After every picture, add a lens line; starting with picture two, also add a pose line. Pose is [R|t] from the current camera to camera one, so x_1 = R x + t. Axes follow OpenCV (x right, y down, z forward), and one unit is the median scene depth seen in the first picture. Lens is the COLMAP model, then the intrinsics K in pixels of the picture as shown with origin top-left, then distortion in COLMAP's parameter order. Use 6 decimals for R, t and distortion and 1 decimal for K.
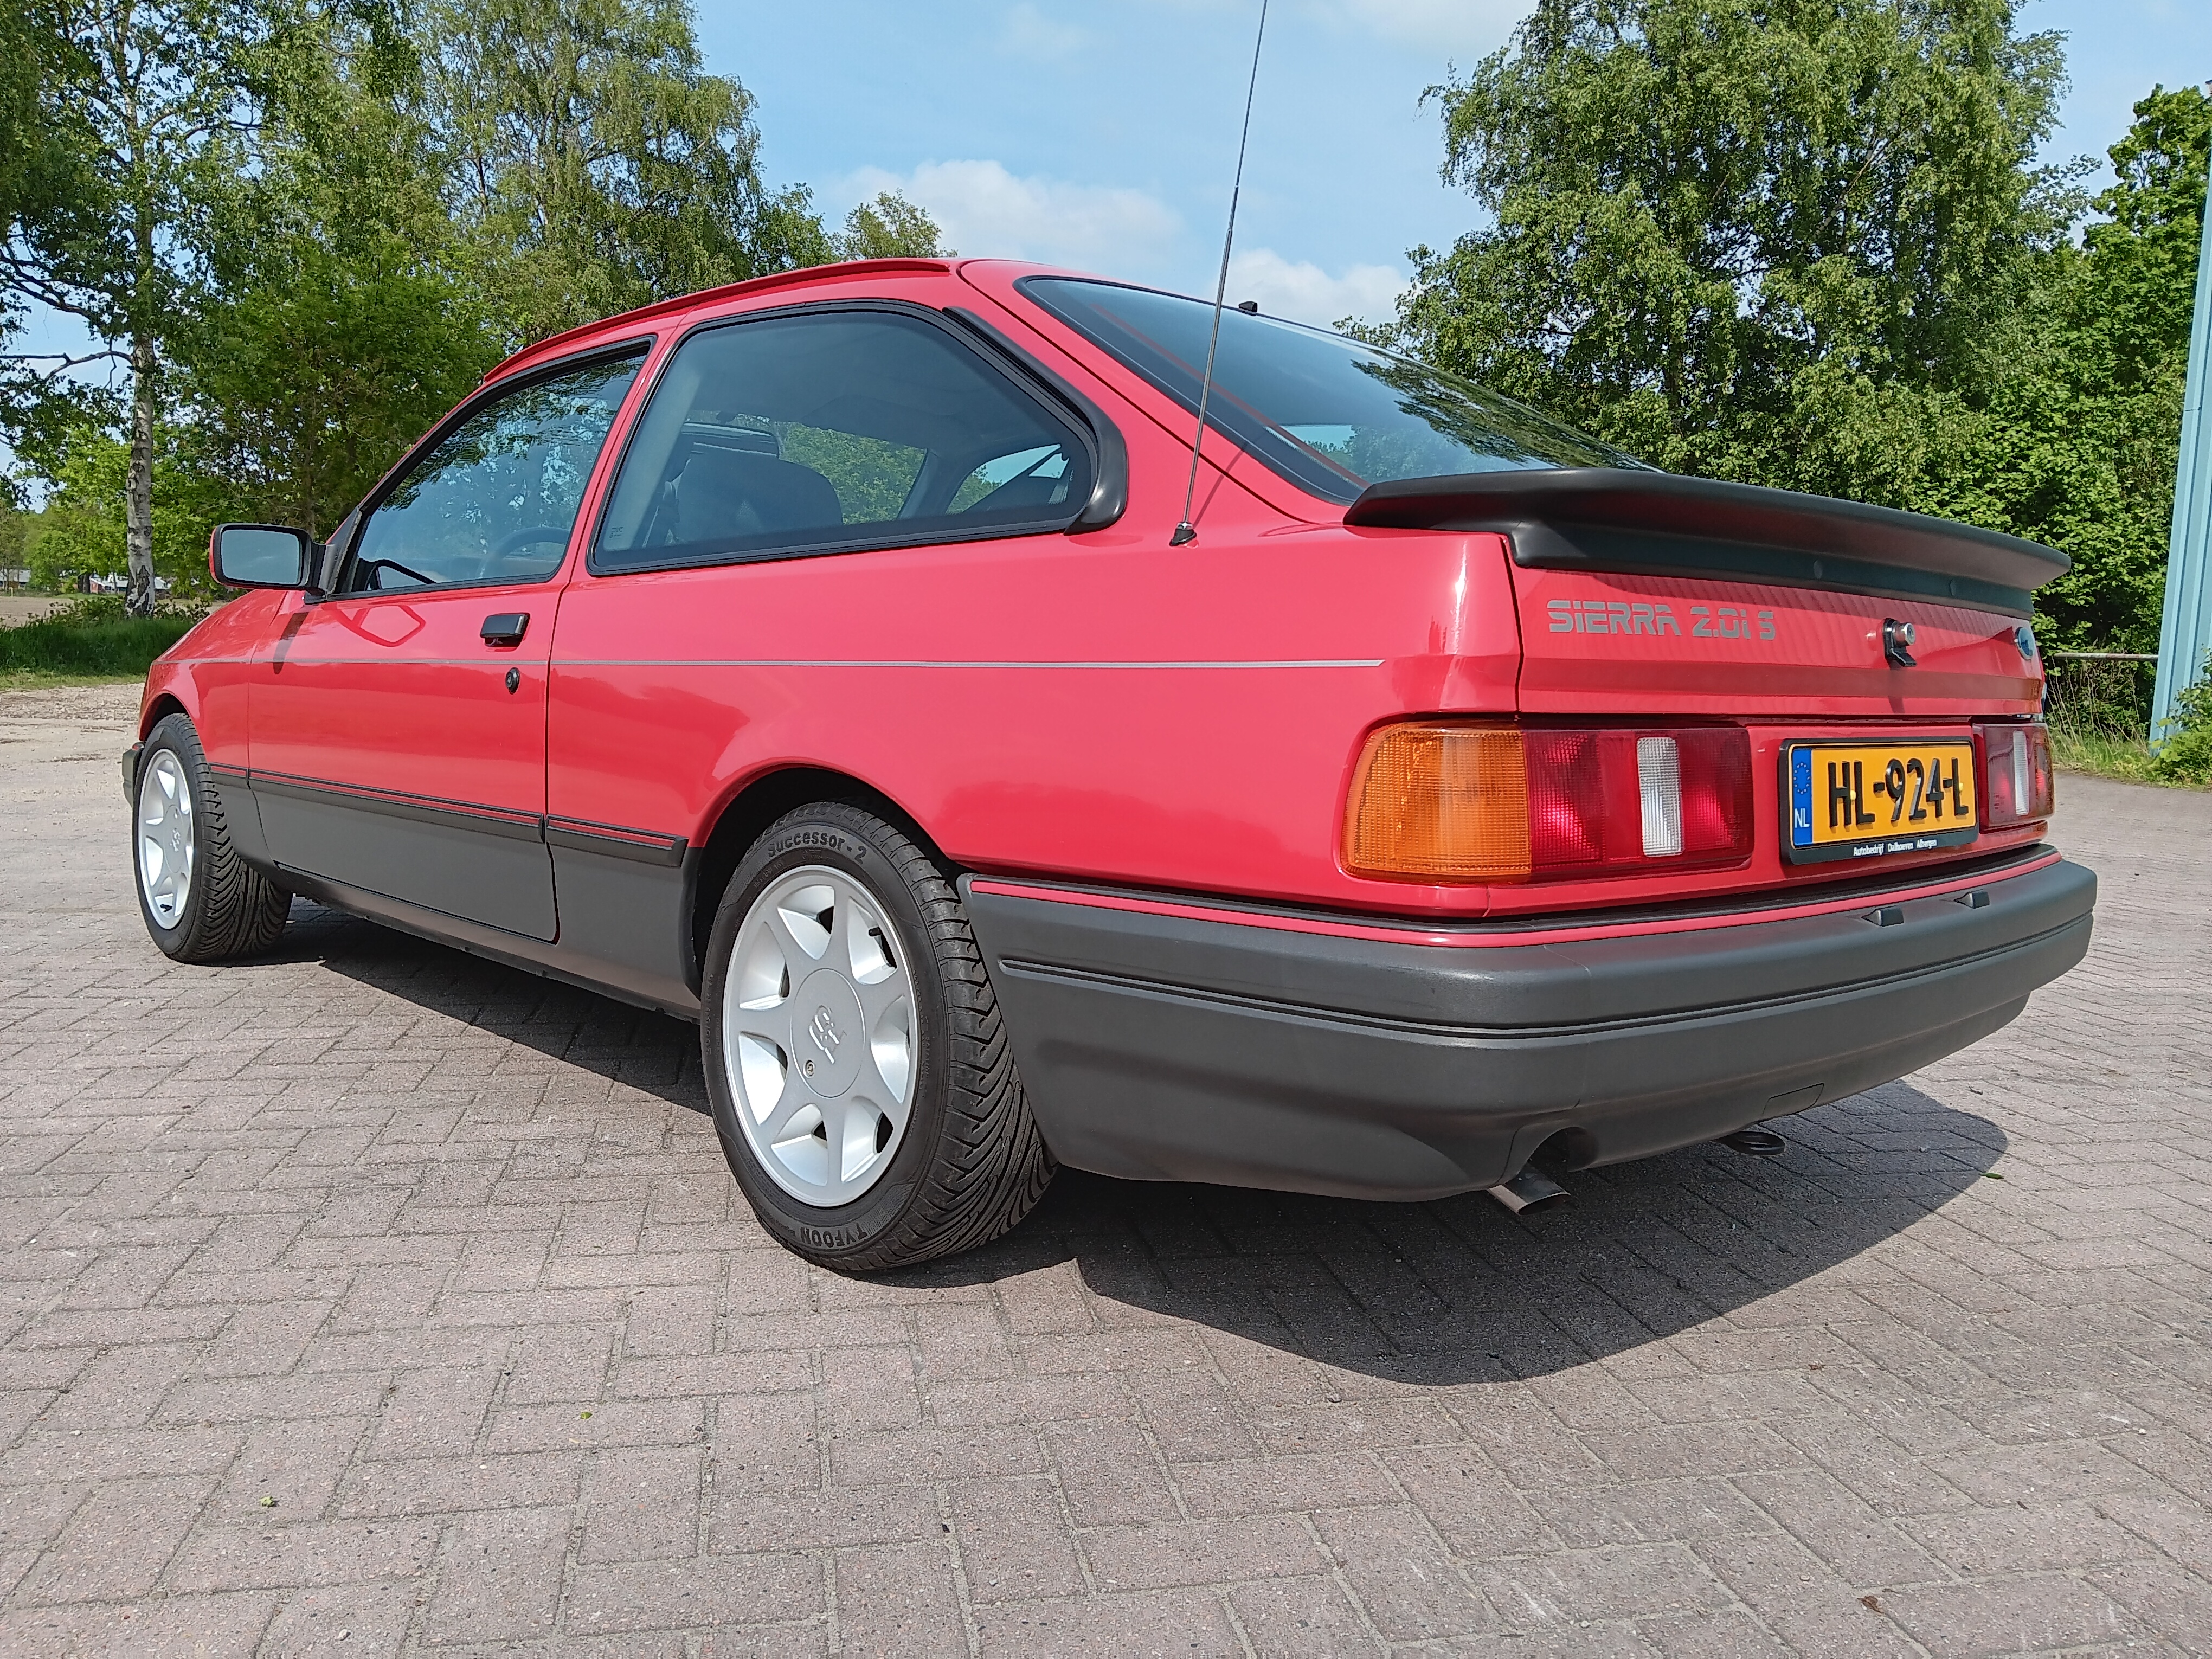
lens RADIAL K [[1687.0, 0, 1106.0], [0, 1687.0, 829.5], [0, 0, 1]] dist [0.092510, -0.128611]
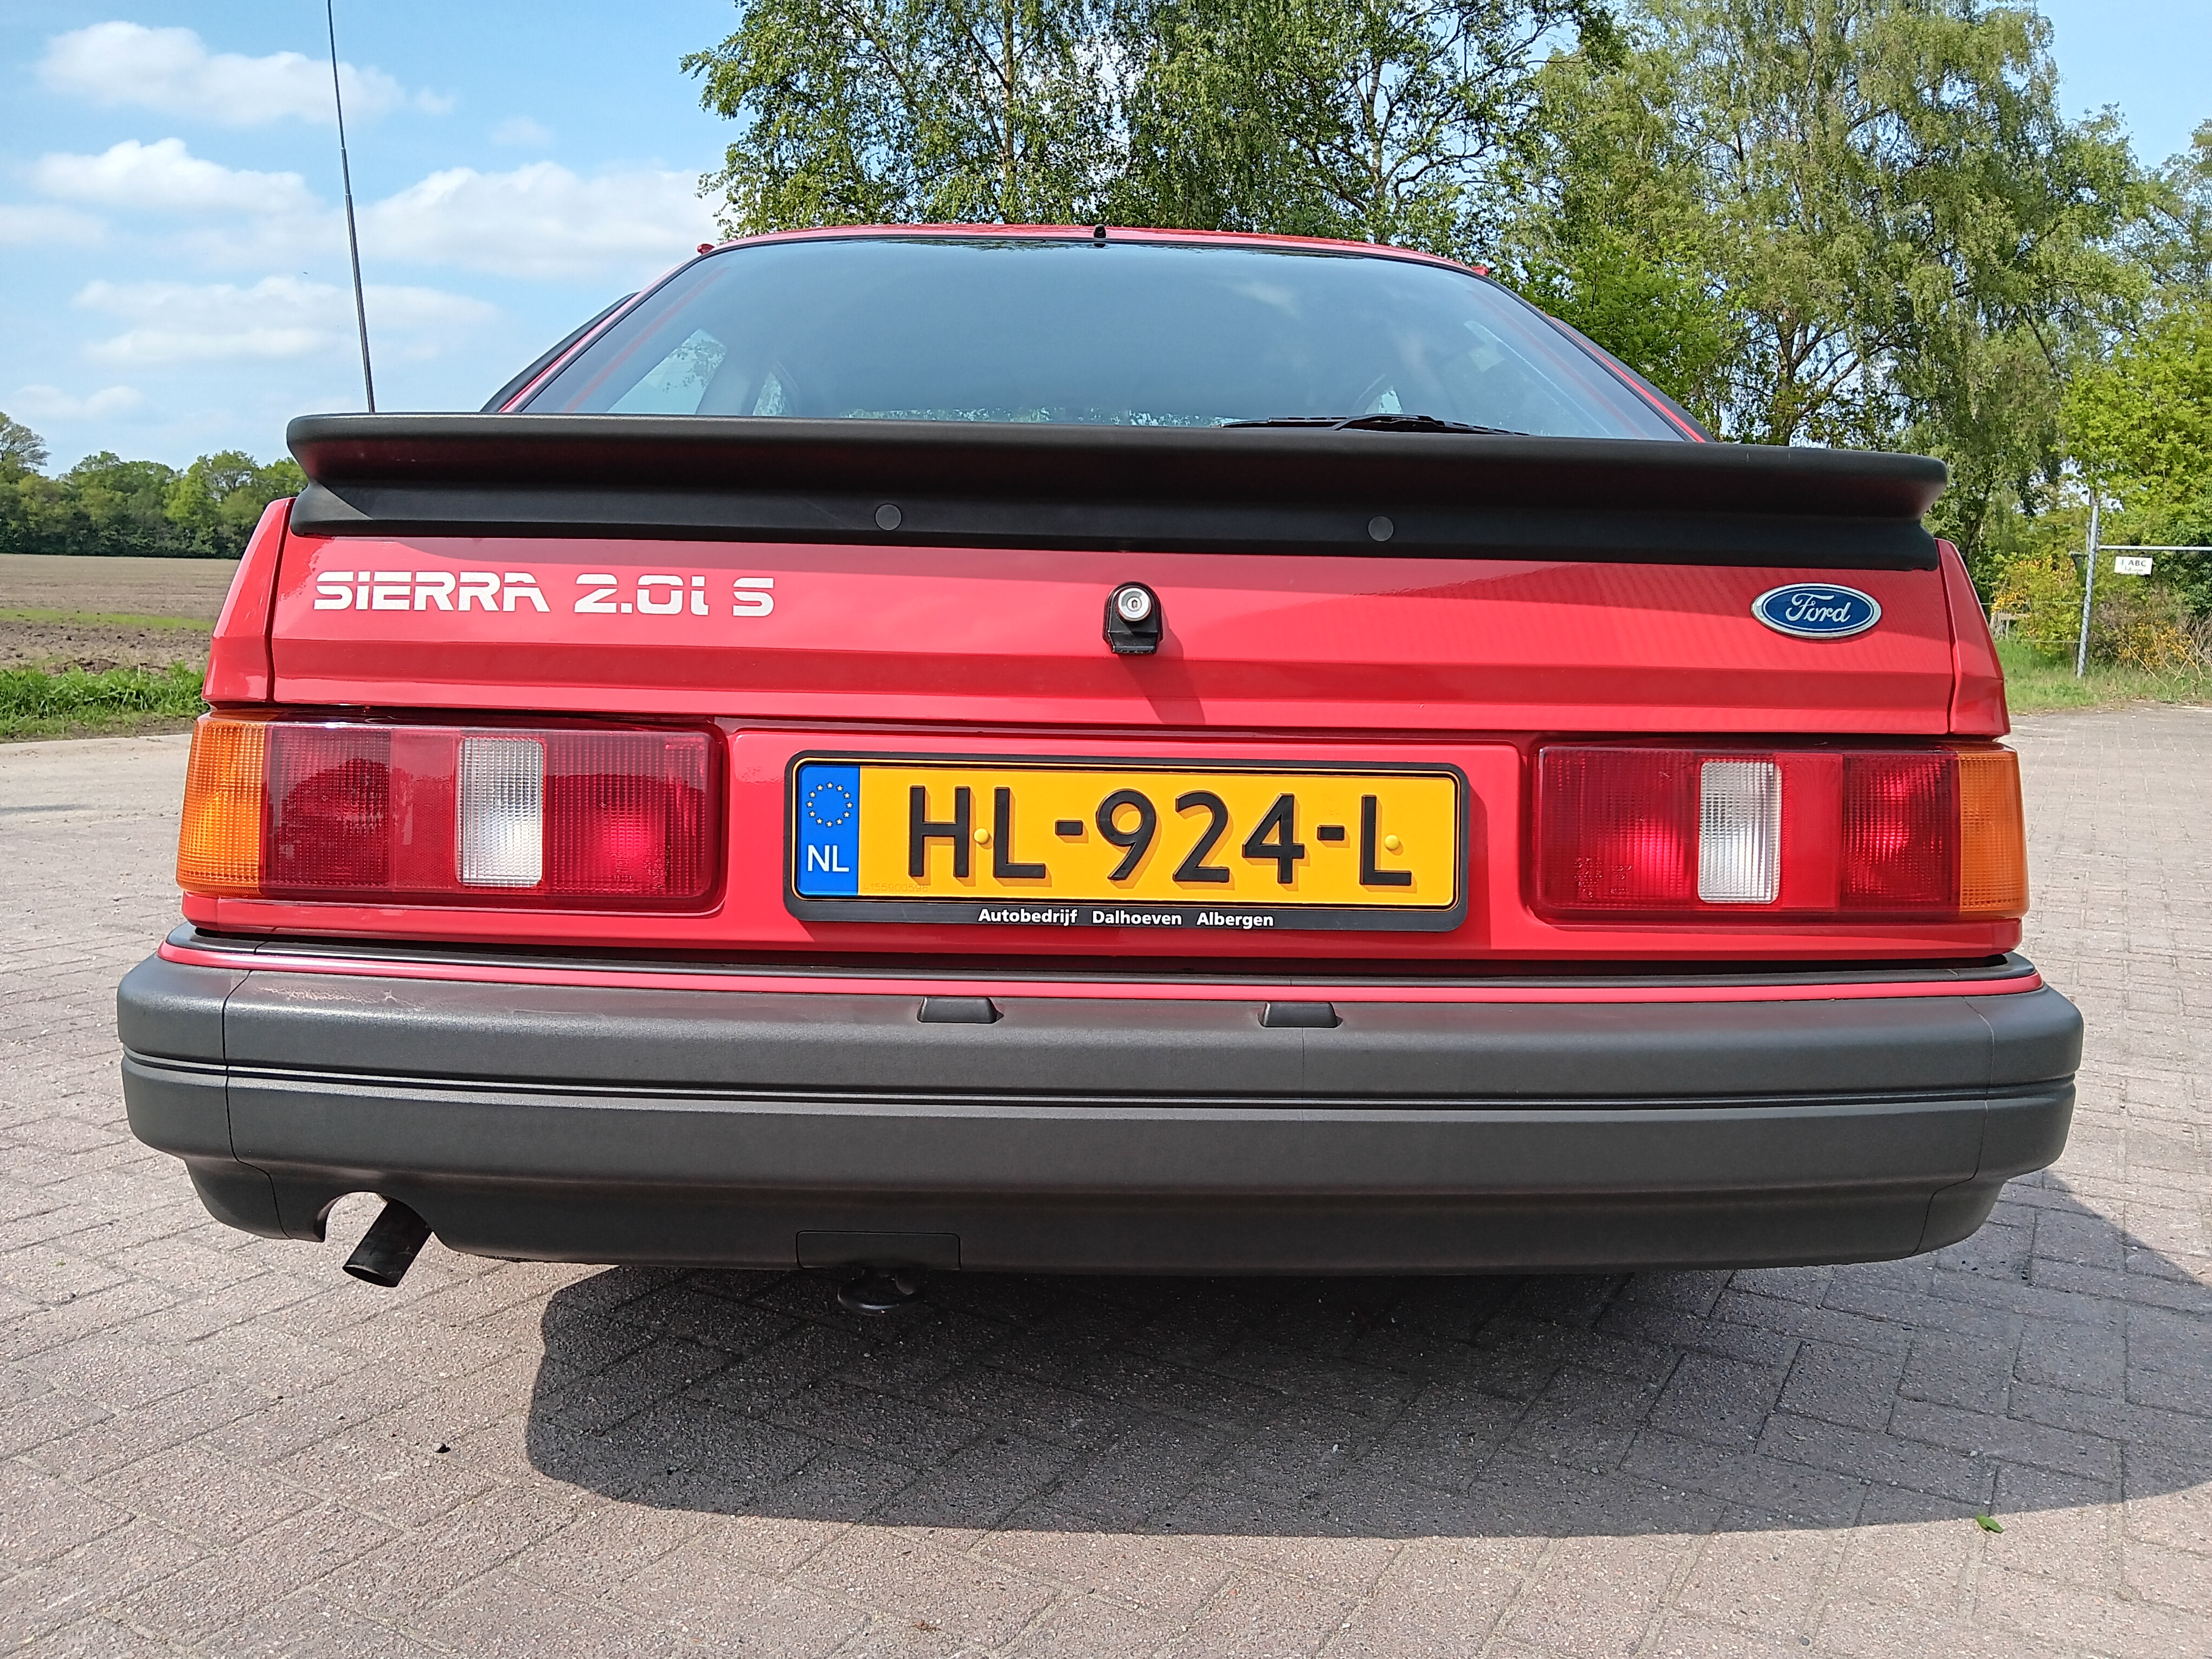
lens RADIAL K [[1687.0, 0, 1106.0], [0, 1687.0, 829.5], [0, 0, 1]] dist [0.092510, -0.128611]
pose [[0.747164, 0.064904, -0.661464, 0.880199], [-0.063260, 0.997647, 0.026434, -0.041304], [0.661623, 0.022094, 0.749511, 0.478899]]
